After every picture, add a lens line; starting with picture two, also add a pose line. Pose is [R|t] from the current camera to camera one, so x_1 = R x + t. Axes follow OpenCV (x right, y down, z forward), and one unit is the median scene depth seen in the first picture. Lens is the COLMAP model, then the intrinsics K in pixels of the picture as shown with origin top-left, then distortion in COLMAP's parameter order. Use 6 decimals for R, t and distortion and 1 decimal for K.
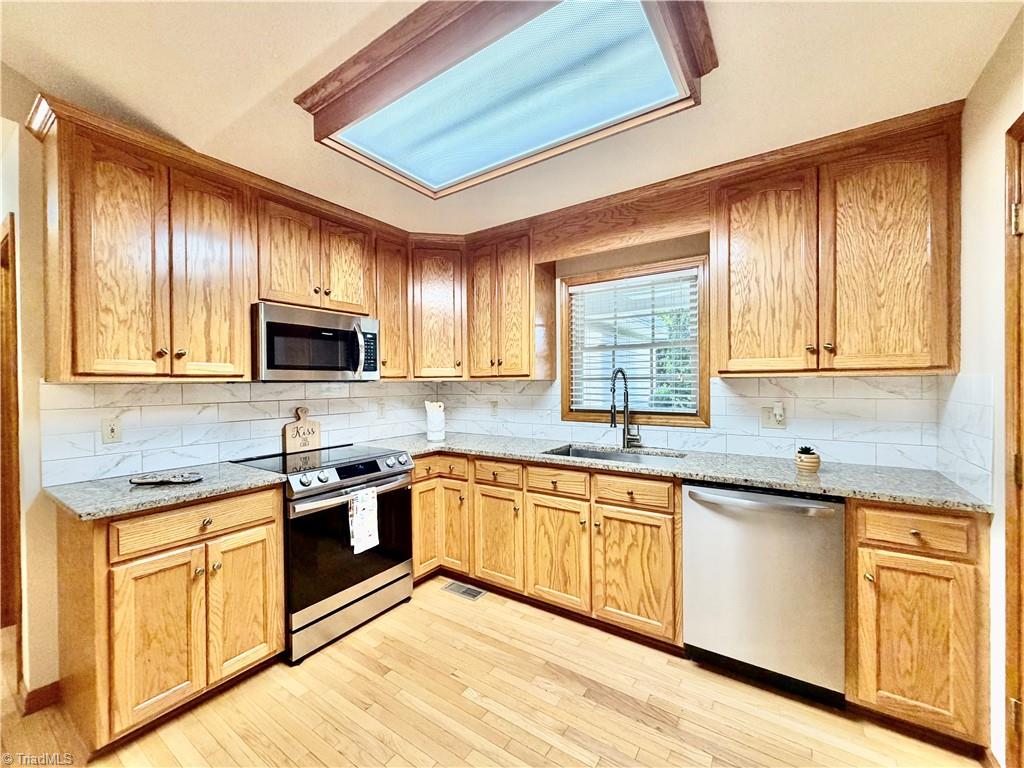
lens RADIAL K [[409.7, 0, 512.0], [0, 409.7, 384.0], [0, 0, 1]] dist [0.000397, -0.000014]
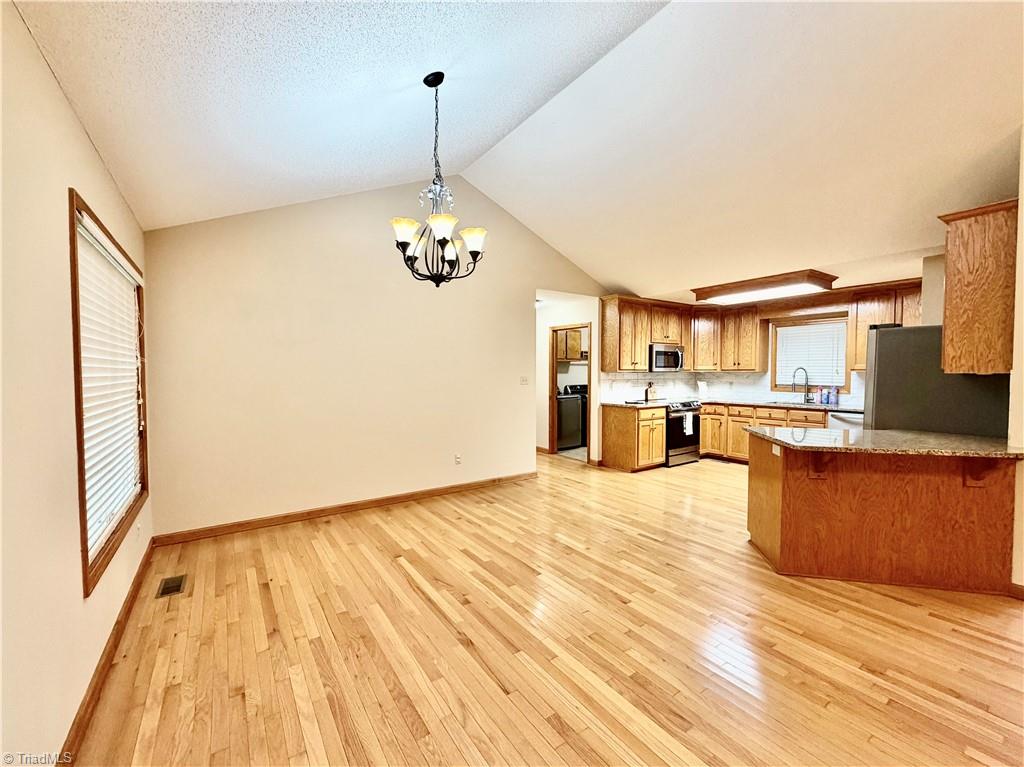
lens RADIAL K [[417.7, 0, 512.0], [0, 417.7, 383.5], [0, 0, 1]] dist [0.001096, 0.000009]
pose [[0.930778, 0.017667, -0.365158, -0.436088], [-0.008250, 0.999592, 0.027333, 0.002958], [0.365492, -0.022429, 0.930544, -1.945063]]
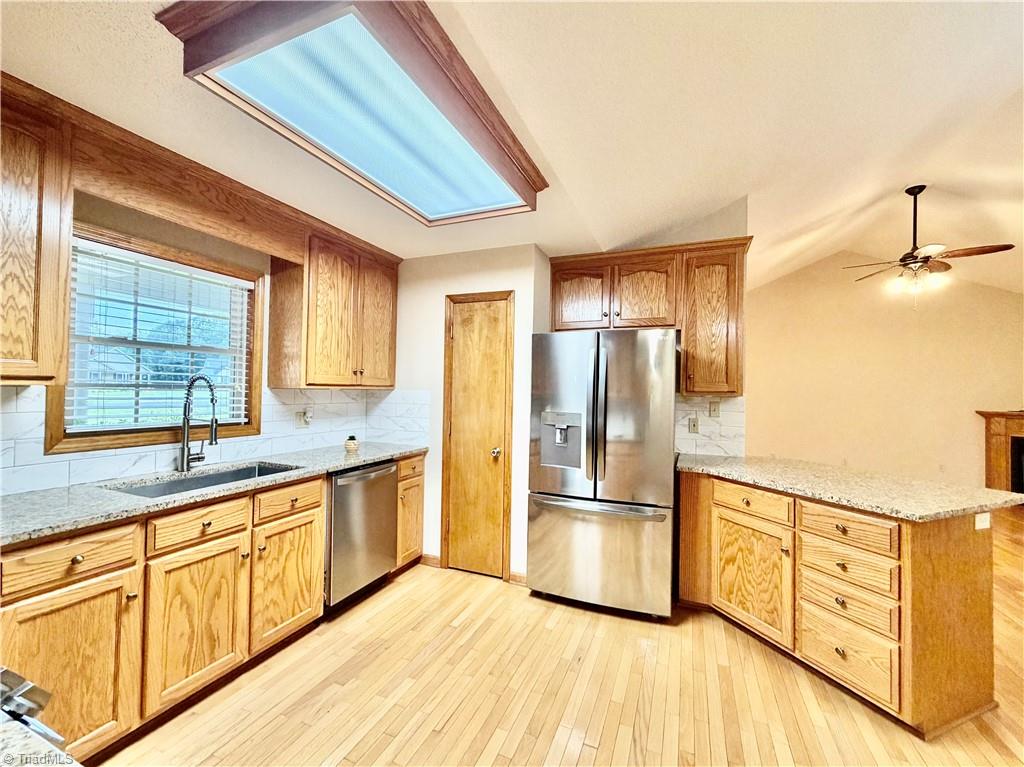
lens RADIAL K [[417.7, 0, 512.0], [0, 417.7, 383.5], [0, 0, 1]] dist [0.001096, 0.000009]
pose [[-0.194142, 0.021624, 0.980735, -0.783246], [-0.010059, 0.999661, -0.024032, -0.007258], [-0.980922, -0.014531, -0.193859, 0.612211]]
